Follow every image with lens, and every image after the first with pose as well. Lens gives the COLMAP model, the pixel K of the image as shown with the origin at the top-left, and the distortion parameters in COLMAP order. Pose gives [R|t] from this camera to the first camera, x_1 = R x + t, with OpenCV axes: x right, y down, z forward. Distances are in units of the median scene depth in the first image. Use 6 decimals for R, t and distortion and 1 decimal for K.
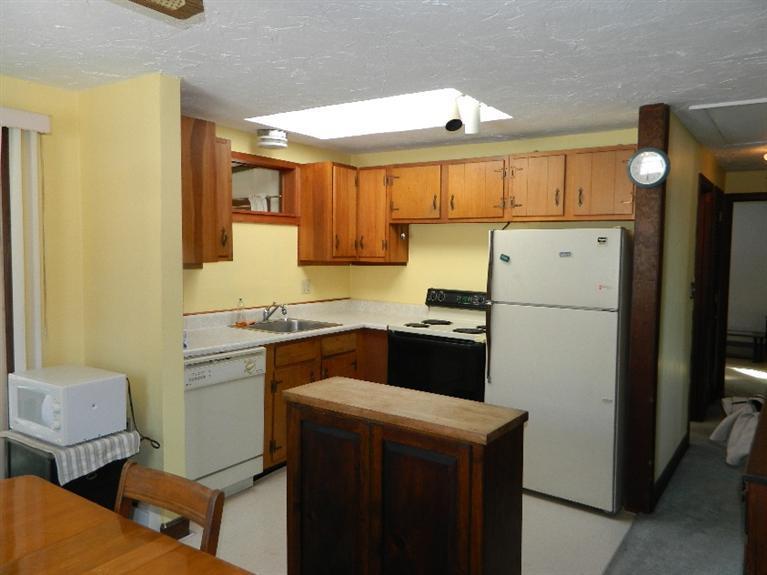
lens RADIAL K [[589.3, 0, 382.2], [0, 589.3, 283.1], [0, 0, 1]] dist [0.032455, -0.007418]
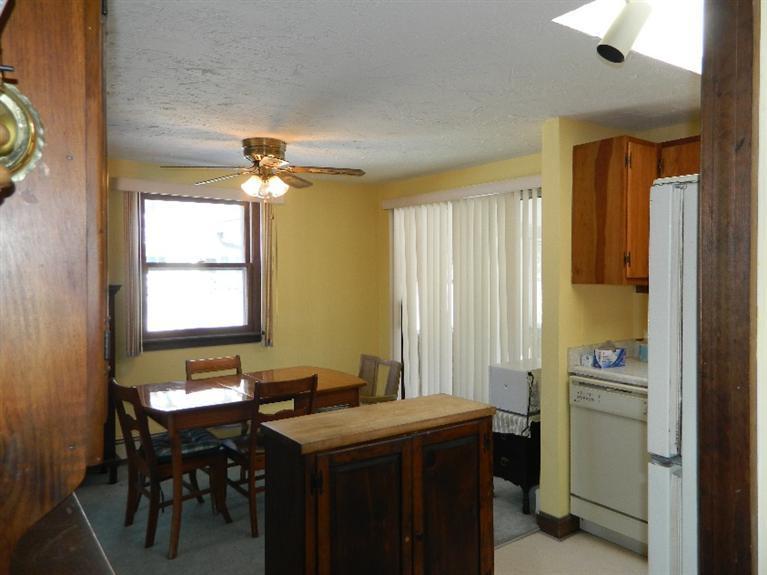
lens RADIAL K [[589.3, 0, 382.2], [0, 589.3, 283.1], [0, 0, 1]] dist [0.032455, -0.007418]
pose [[-0.345535, 0.008210, -0.938370, 0.572372], [-0.050563, 0.998346, 0.027353, -0.034416], [0.937043, 0.056898, -0.344548, 0.768016]]
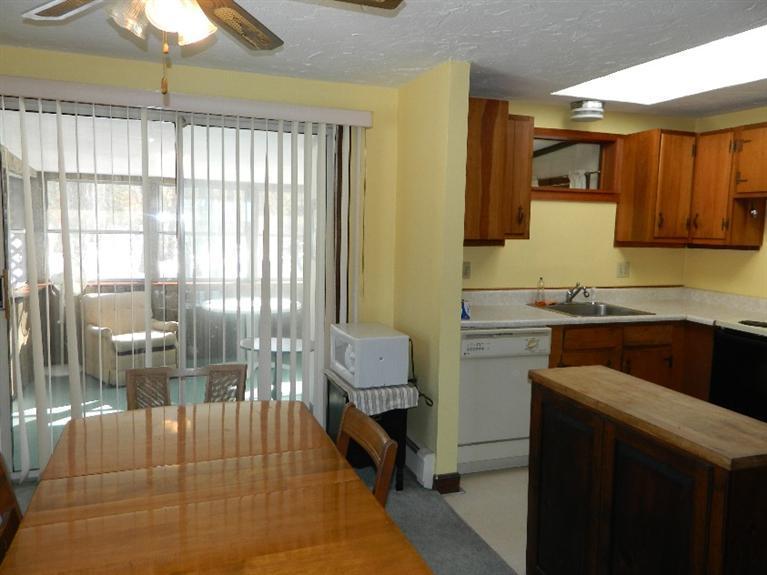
lens RADIAL K [[589.3, 0, 382.2], [0, 589.3, 283.1], [0, 0, 1]] dist [0.032455, -0.007418]
pose [[0.812380, 0.063776, -0.579630, 0.116237], [-0.046907, 0.997927, 0.044059, 0.004243], [0.581238, -0.008604, 0.813688, 0.037909]]
